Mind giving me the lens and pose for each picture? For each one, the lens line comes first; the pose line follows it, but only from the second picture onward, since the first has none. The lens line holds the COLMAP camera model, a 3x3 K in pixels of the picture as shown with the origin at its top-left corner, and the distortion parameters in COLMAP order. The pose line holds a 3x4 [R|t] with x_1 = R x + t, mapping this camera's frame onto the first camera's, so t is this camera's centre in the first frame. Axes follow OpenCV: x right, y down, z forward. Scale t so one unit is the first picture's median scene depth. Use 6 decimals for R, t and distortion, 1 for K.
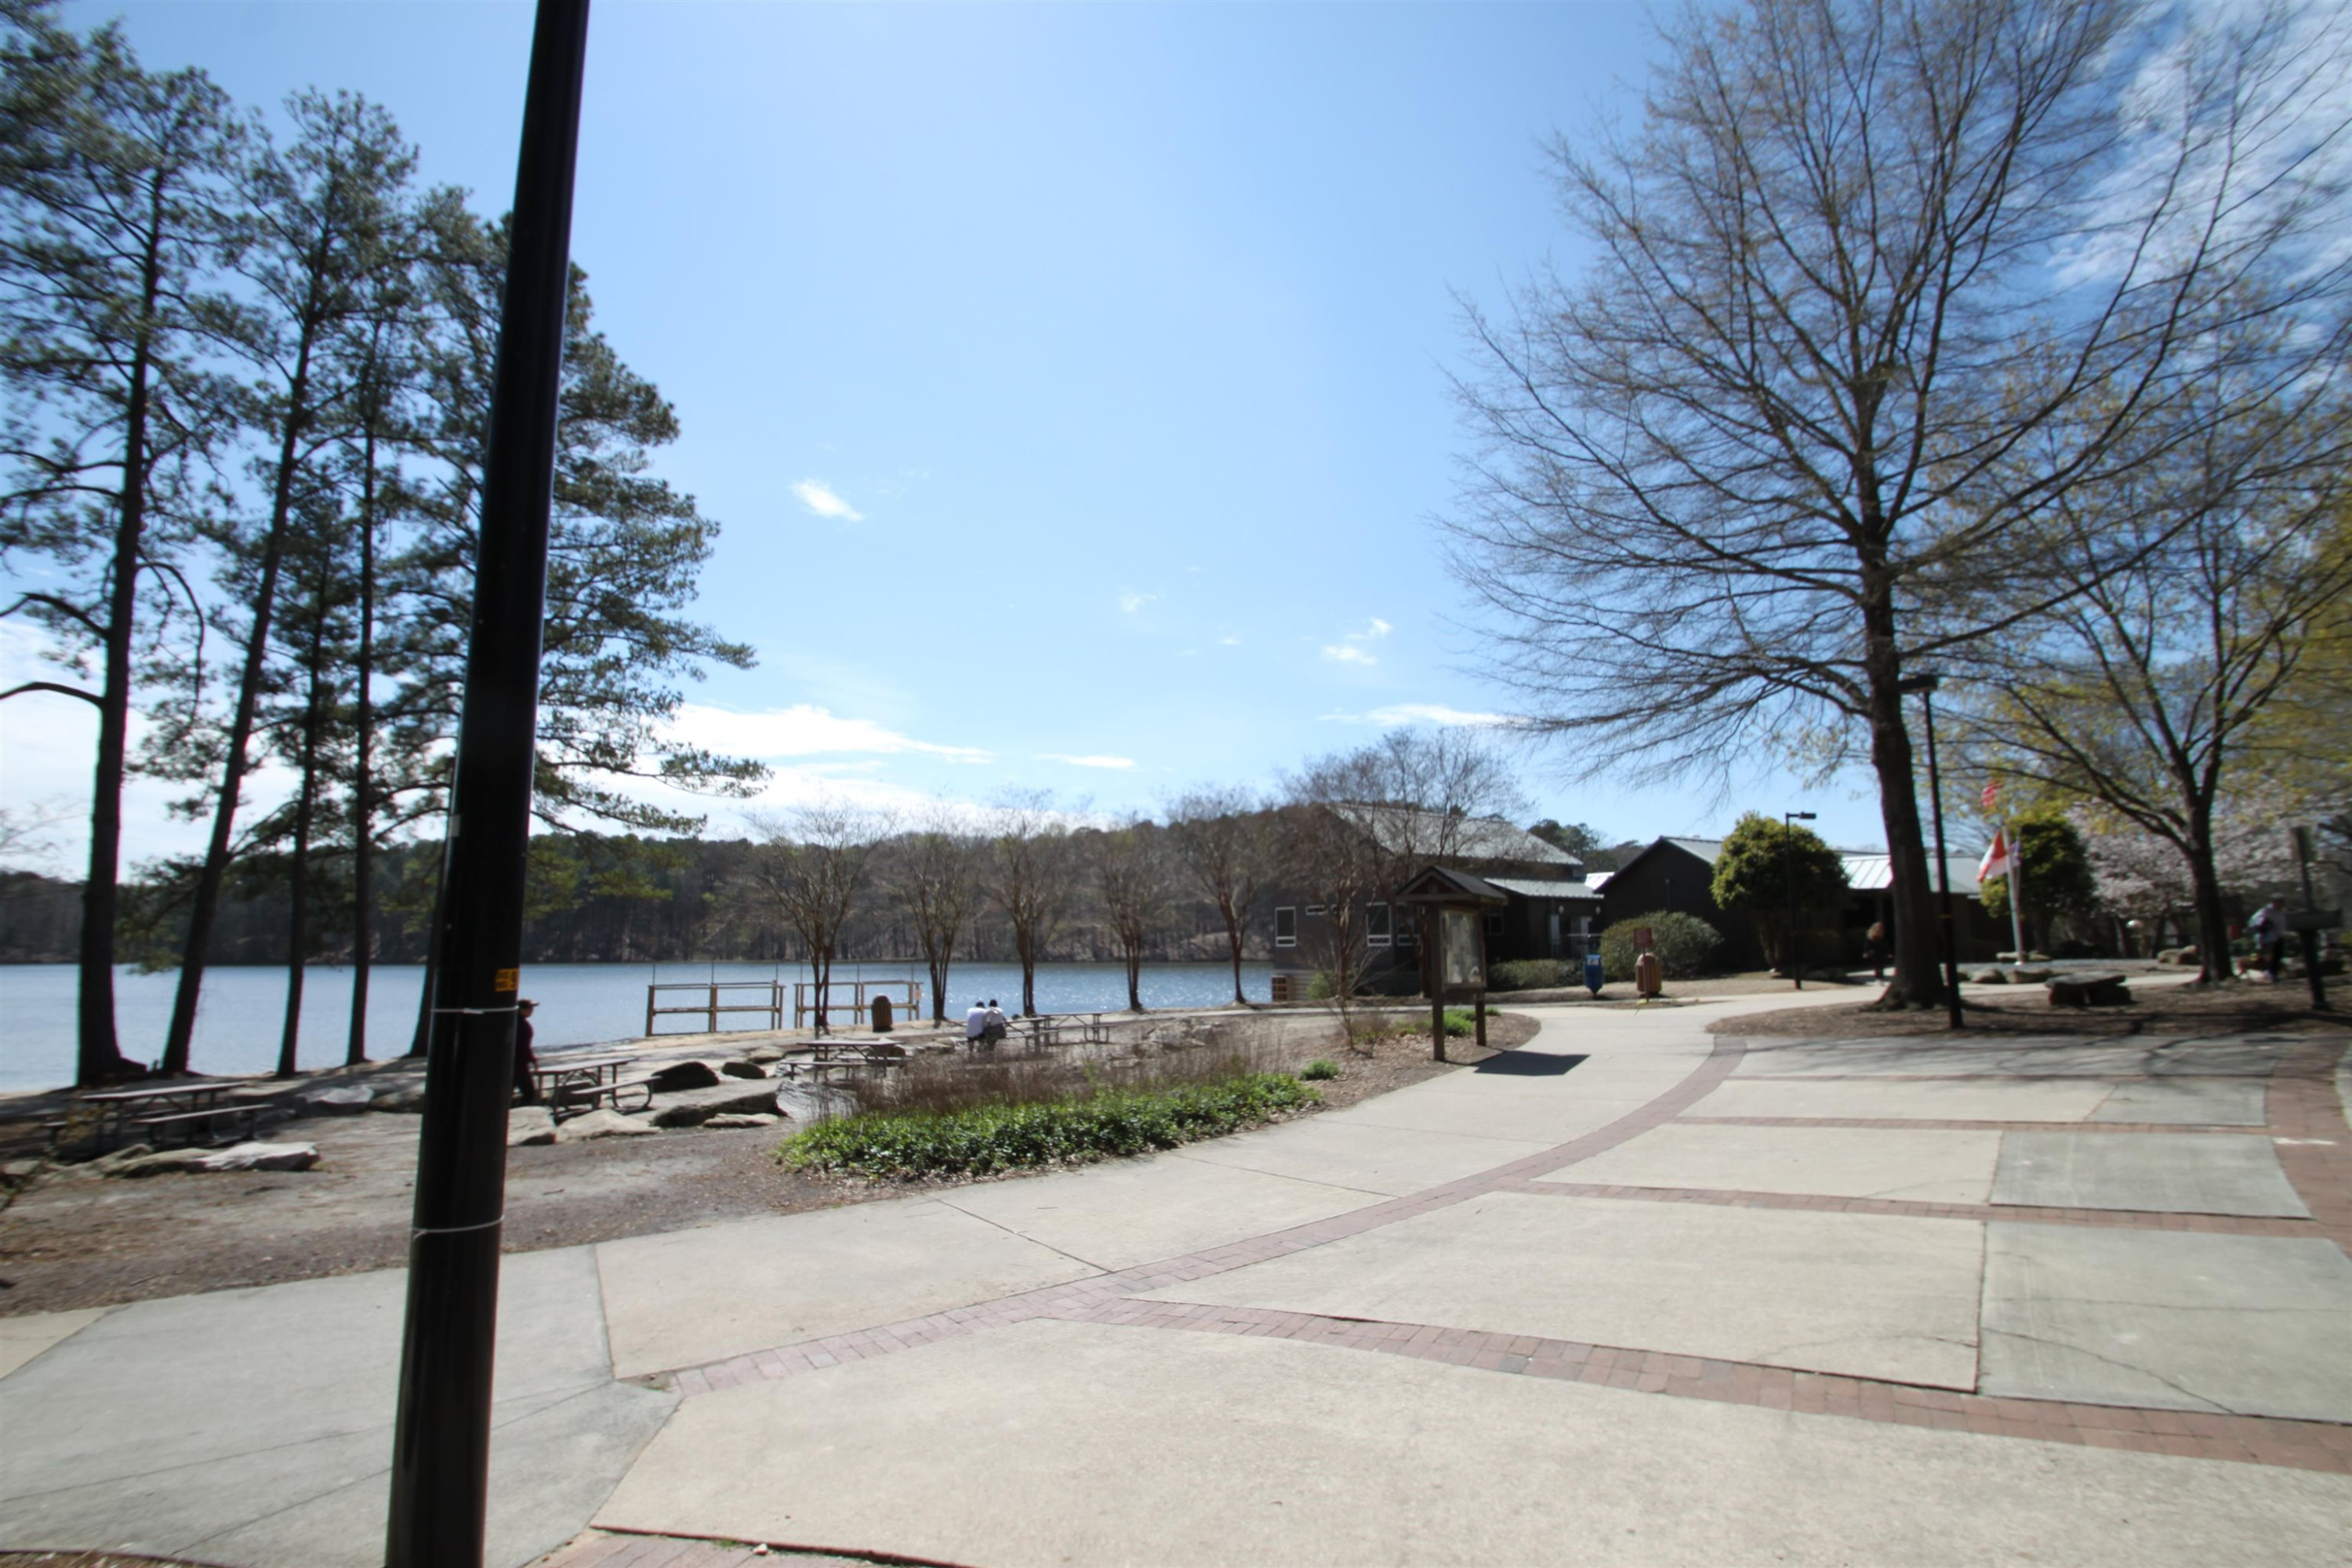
lens RADIAL K [[1087.2, 0, 1182.3], [0, 1087.2, 796.0], [0, 0, 1]] dist [-0.001959, -0.009278]
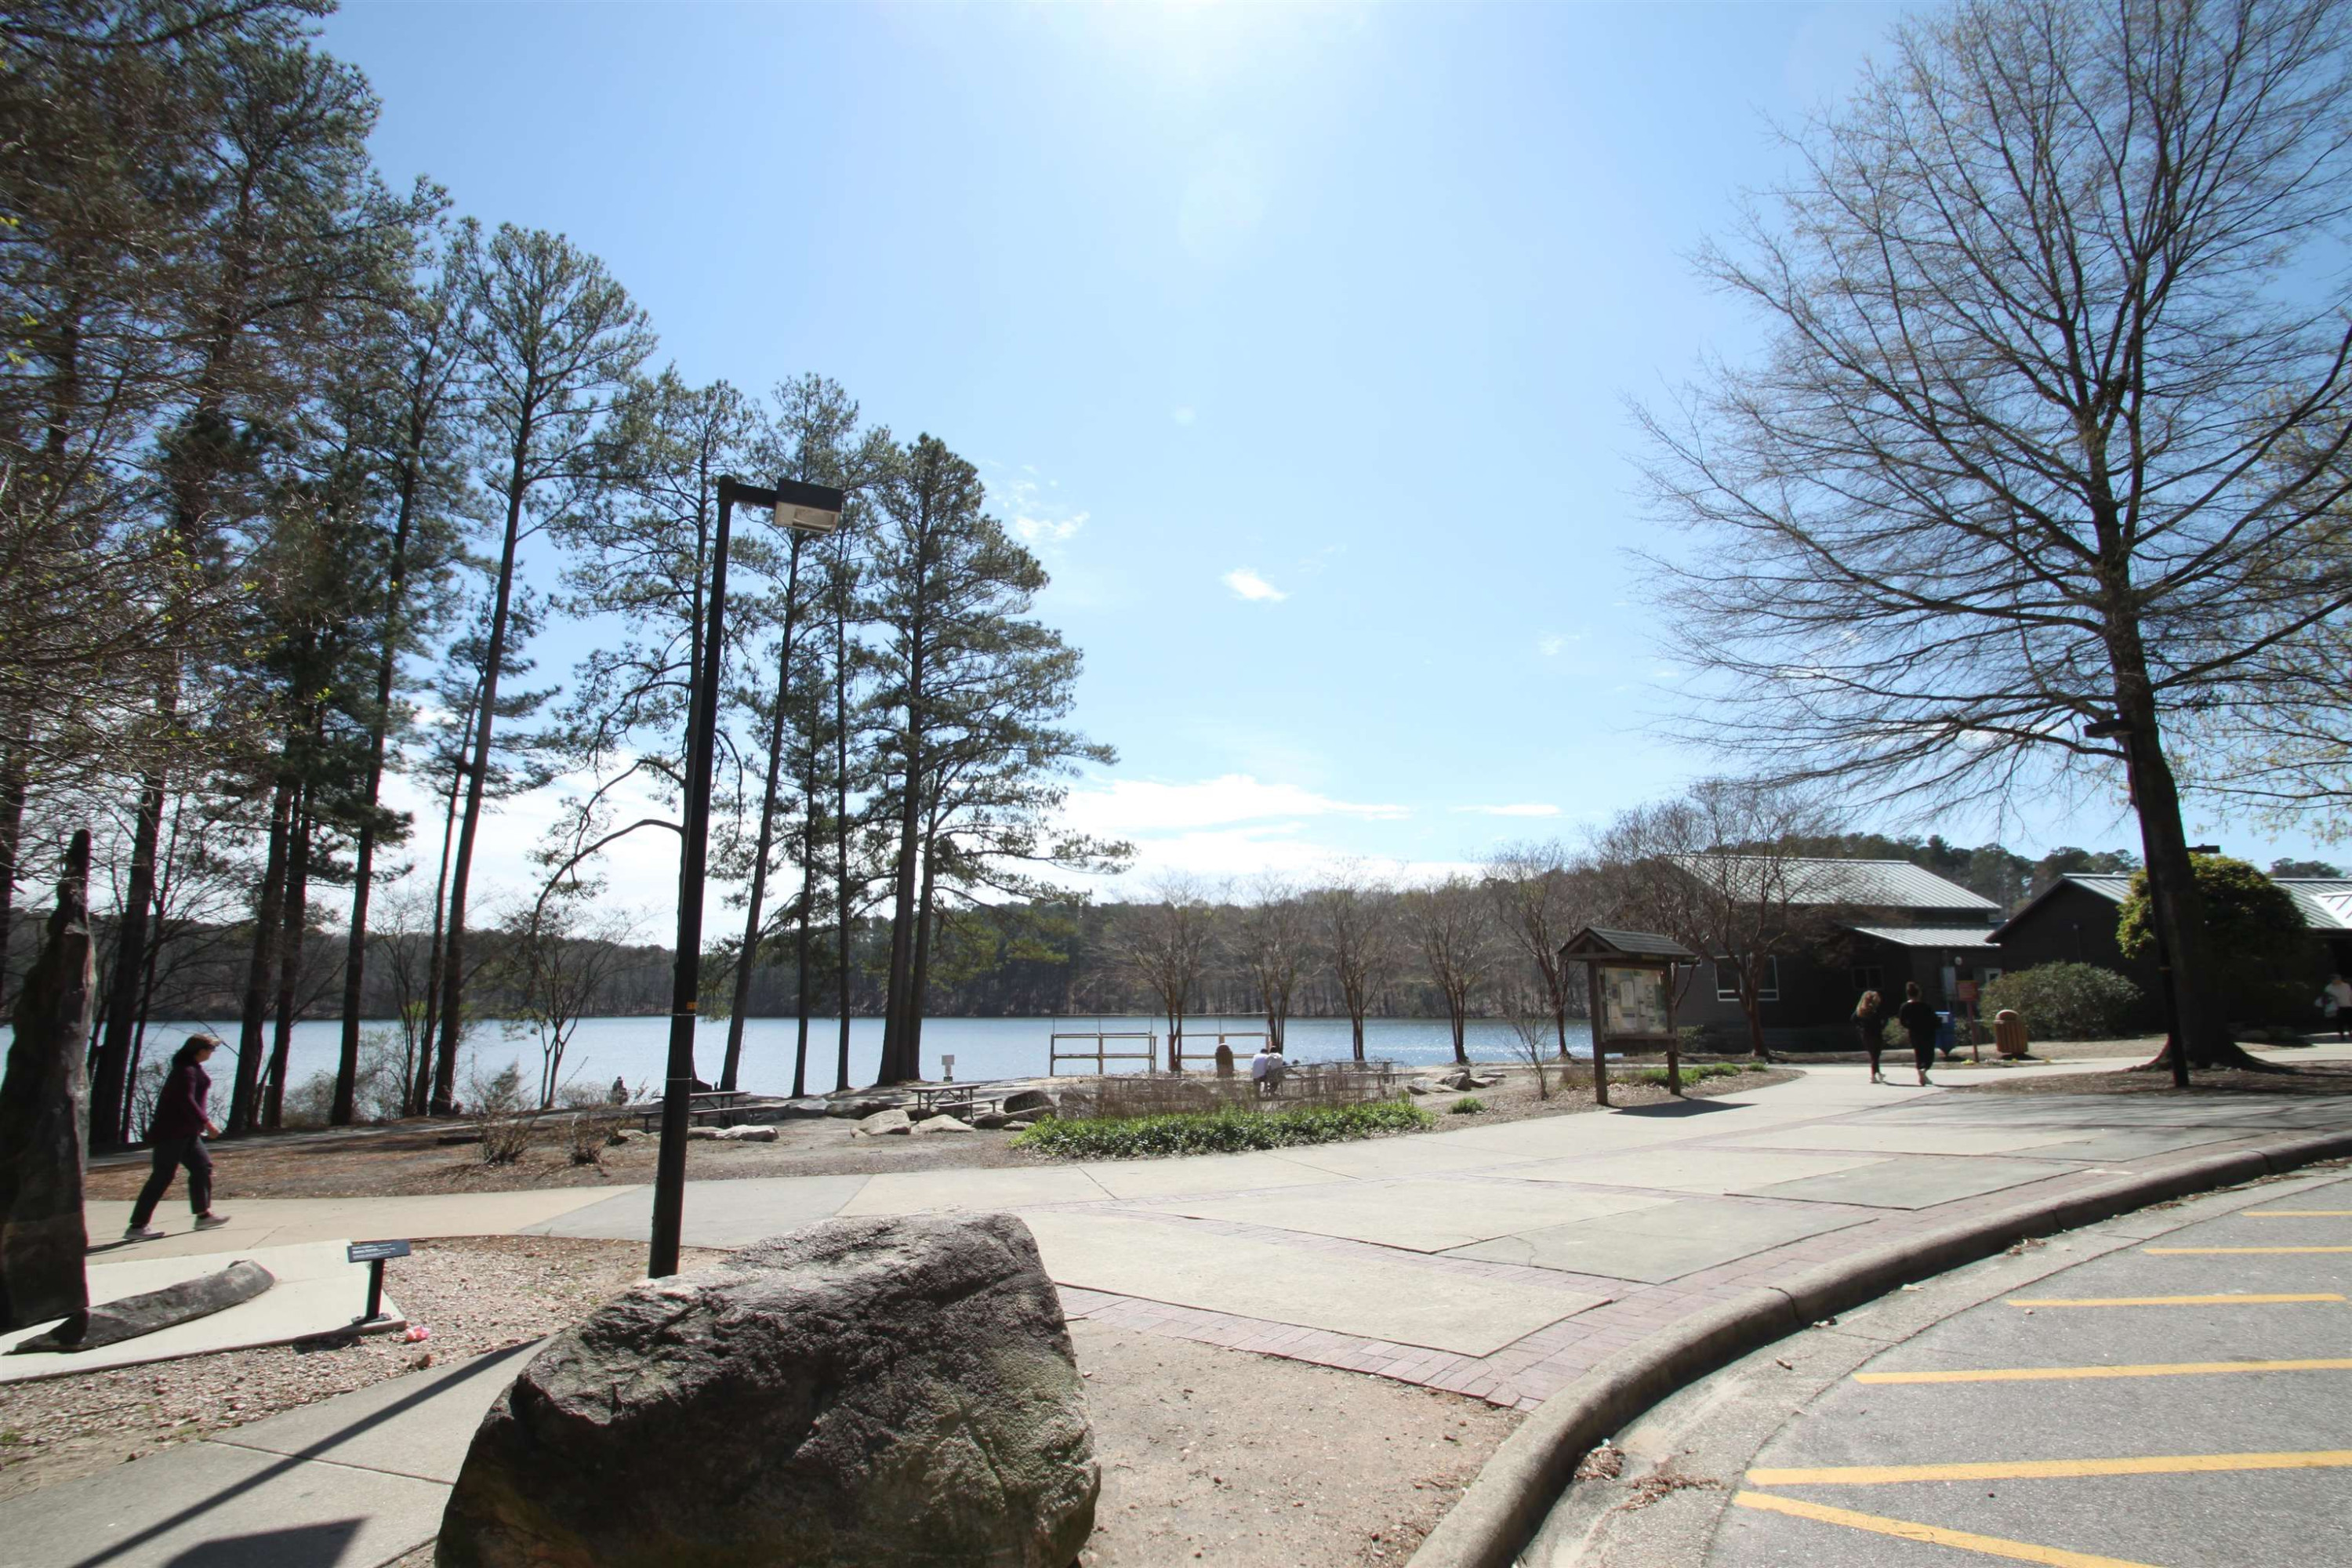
lens RADIAL K [[1087.2, 0, 1182.3], [0, 1087.2, 796.0], [0, 0, 1]] dist [-0.001959, -0.009278]
pose [[0.930517, -0.067239, -0.360024, 0.111909], [0.049051, 0.997027, -0.059431, -0.011223], [0.362950, 0.037642, 0.931048, -0.087650]]
